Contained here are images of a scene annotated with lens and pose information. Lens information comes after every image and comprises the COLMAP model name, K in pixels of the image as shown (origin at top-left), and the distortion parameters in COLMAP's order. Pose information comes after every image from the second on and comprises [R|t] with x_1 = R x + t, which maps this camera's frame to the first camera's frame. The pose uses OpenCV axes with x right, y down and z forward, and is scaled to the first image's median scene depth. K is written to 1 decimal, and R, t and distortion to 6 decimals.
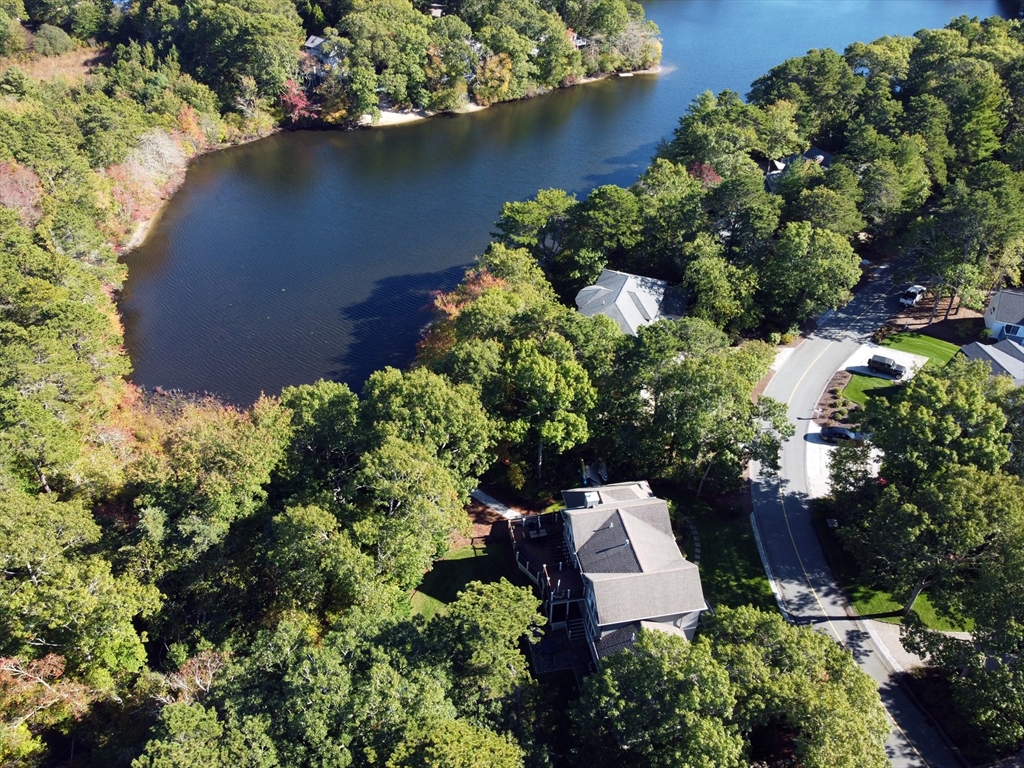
lens RADIAL K [[782.4, 0, 507.0], [0, 782.4, 389.0], [0, 0, 1]] dist [-0.011423, 0.003002]
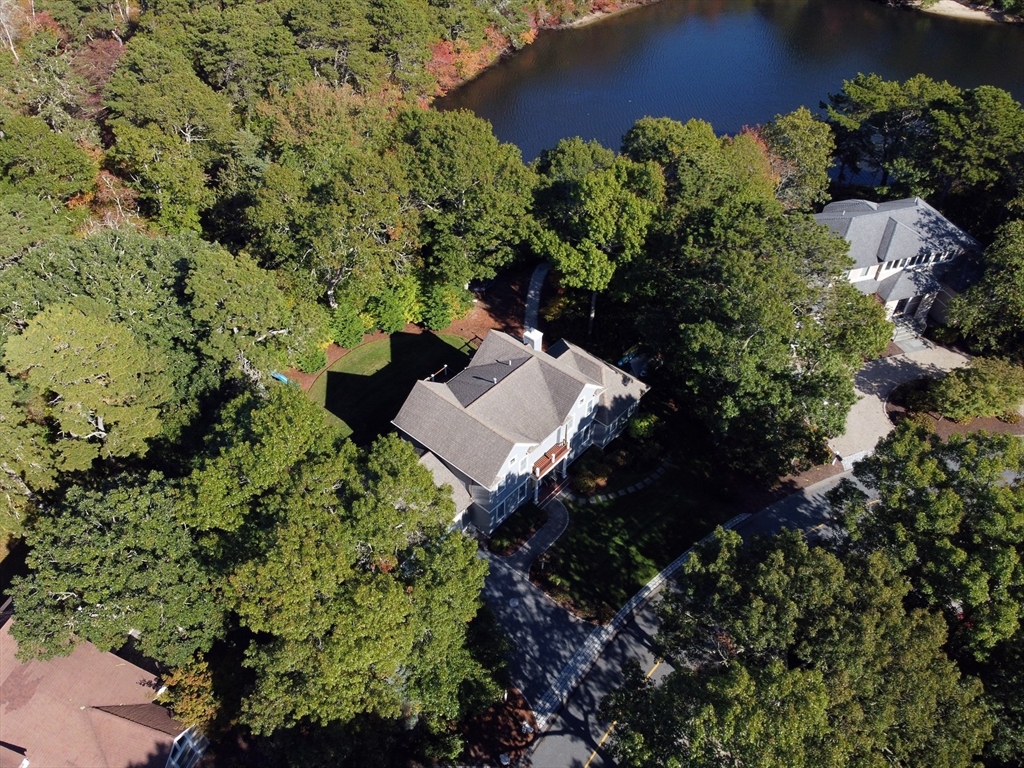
lens RADIAL K [[782.4, 0, 507.0], [0, 782.4, 389.0], [0, 0, 1]] dist [-0.011423, 0.003002]
pose [[0.620814, 0.537856, -0.570351, 0.251358], [-0.485181, 0.835059, 0.259375, -0.005985], [0.615783, 0.115700, 0.779374, 0.149222]]
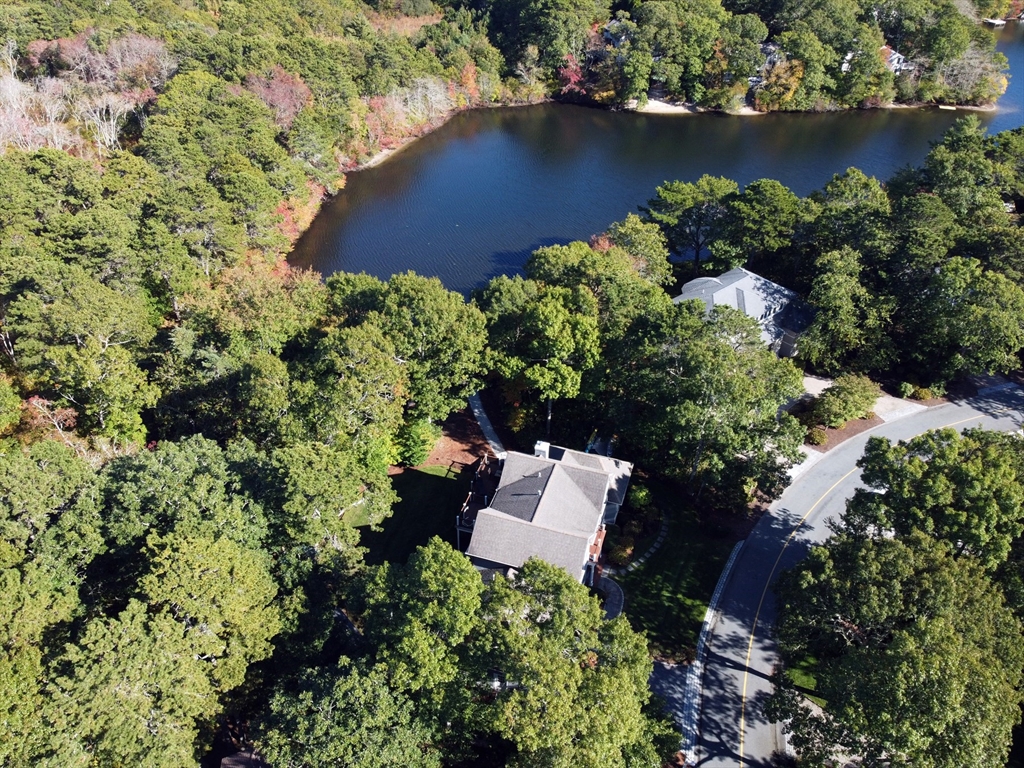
lens RADIAL K [[782.4, 0, 507.0], [0, 782.4, 389.0], [0, 0, 1]] dist [-0.011423, 0.003002]
pose [[0.878550, 0.287883, -0.381147, 0.177722], [-0.297435, 0.954099, 0.035045, 0.021007], [0.373741, 0.082578, 0.923850, 0.037627]]
